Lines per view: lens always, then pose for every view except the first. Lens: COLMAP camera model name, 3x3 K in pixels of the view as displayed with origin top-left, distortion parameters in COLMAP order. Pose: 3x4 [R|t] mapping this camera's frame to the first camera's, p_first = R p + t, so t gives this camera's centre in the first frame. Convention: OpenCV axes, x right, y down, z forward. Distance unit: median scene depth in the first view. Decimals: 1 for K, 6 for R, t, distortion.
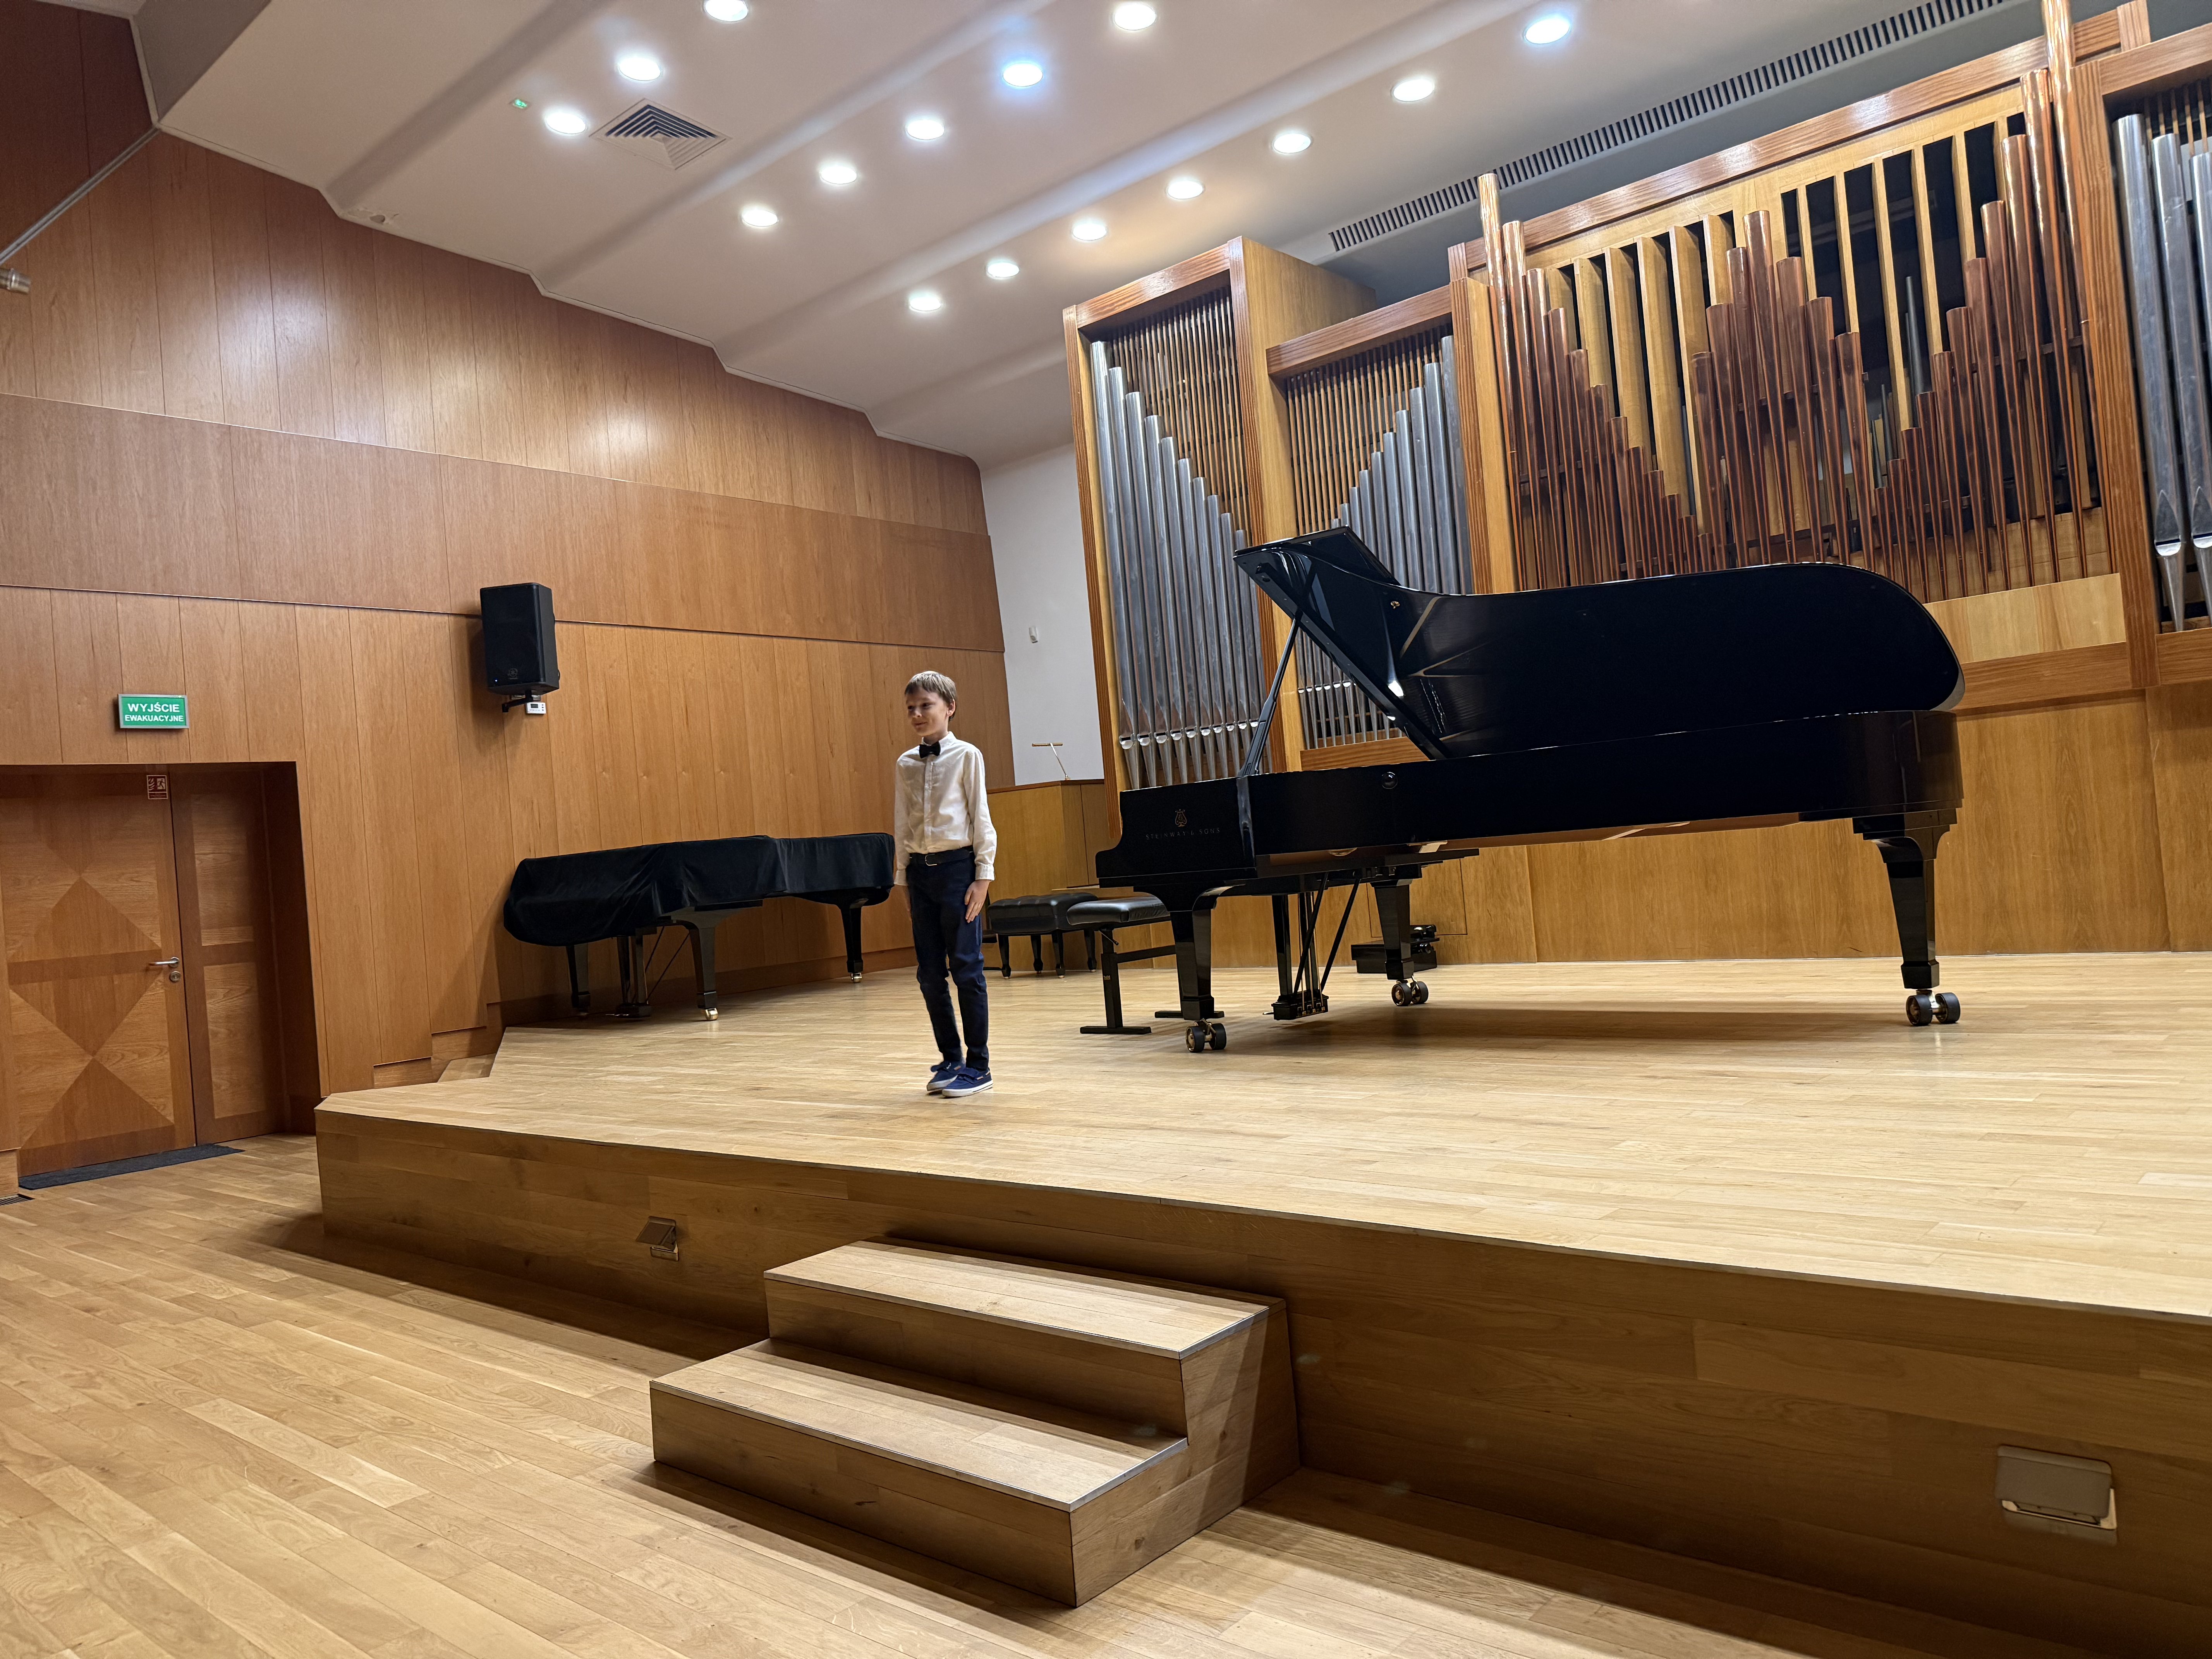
lens RADIAL K [[1554.4, 0, 1118.6], [0, 1554.4, 835.4], [0, 0, 1]] dist [0.064522, -0.092680]
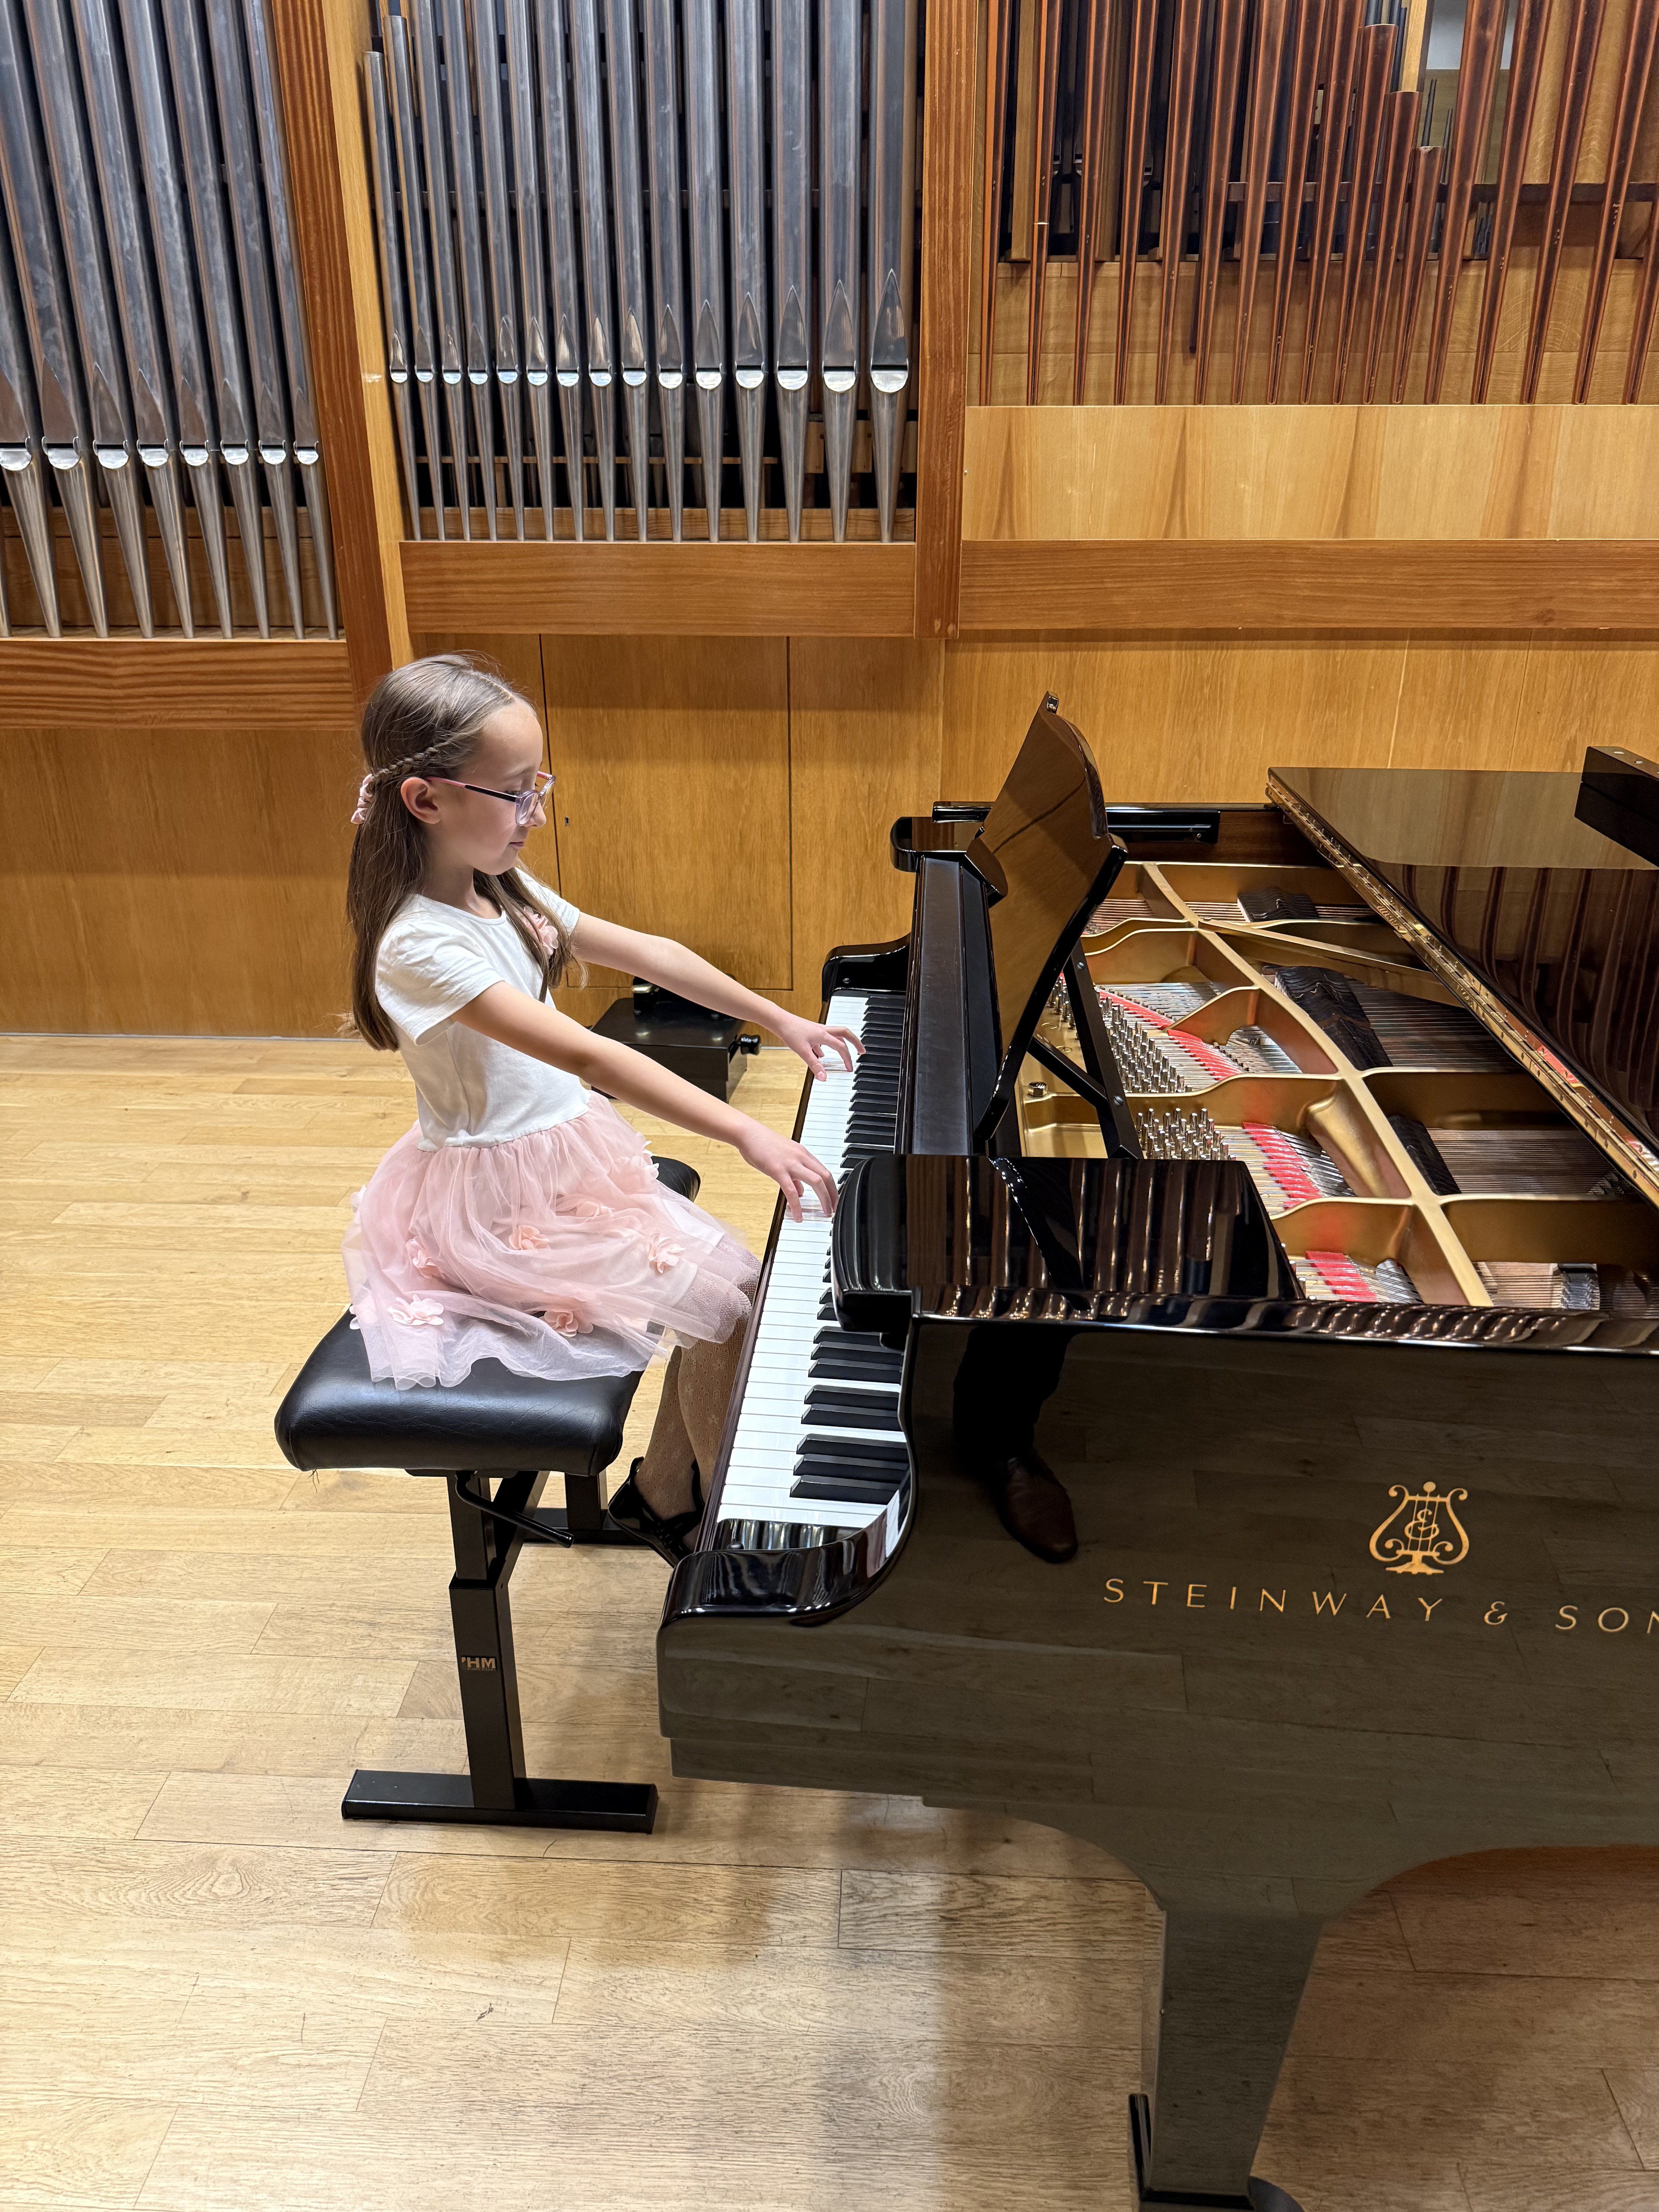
lens RADIAL K [[1554.4, 0, 834.3], [0, 1554.4, 1119.4], [0, 0, 1]] dist [0.064522, -0.092680]
pose [[0.776404, -0.159671, 0.609674, -0.070168], [-0.074354, 0.937412, 0.340192, -0.066317], [-0.625834, -0.309458, 0.715938, 0.648187]]
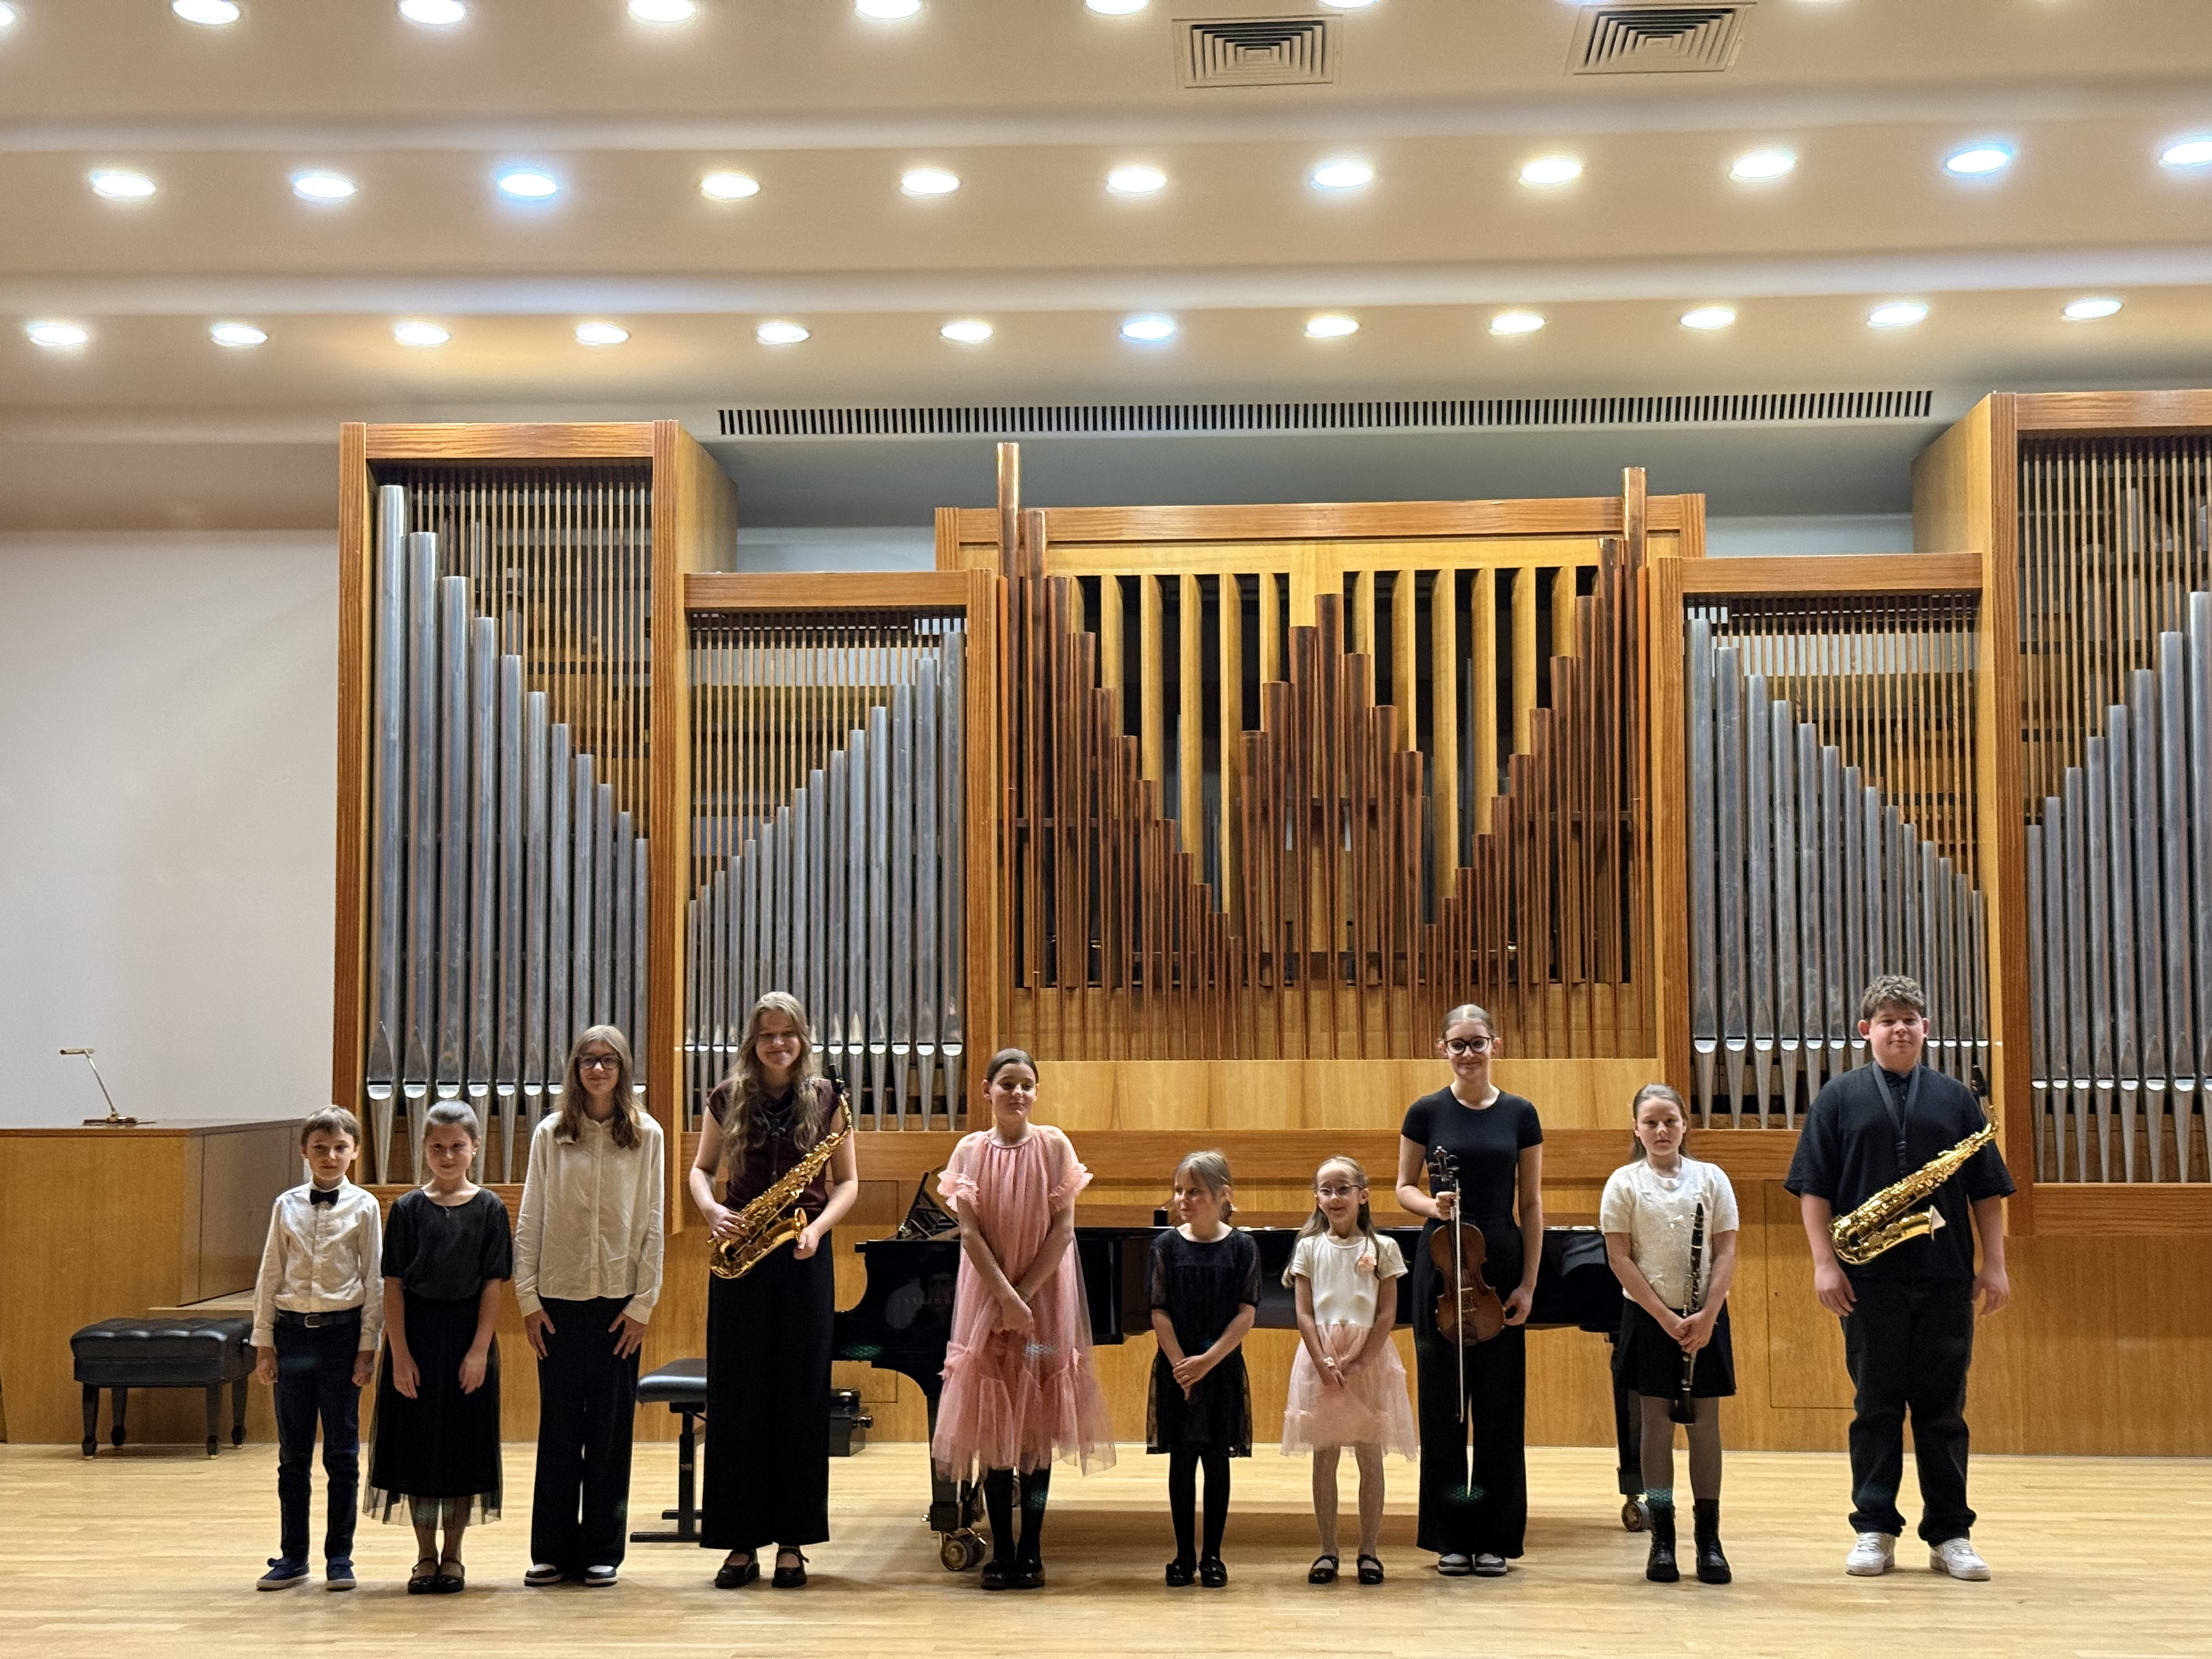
lens RADIAL K [[3093.9, 0, 1091.6], [0, 3093.9, 842.9], [0, 0, 1]] dist [0.126760, 0.000000]
pose [[0.789736, 0.126886, 0.600181, -0.656716], [-0.073770, 0.990918, -0.112424, -0.043537], [-0.608995, 0.044510, 0.791924, -0.269181]]
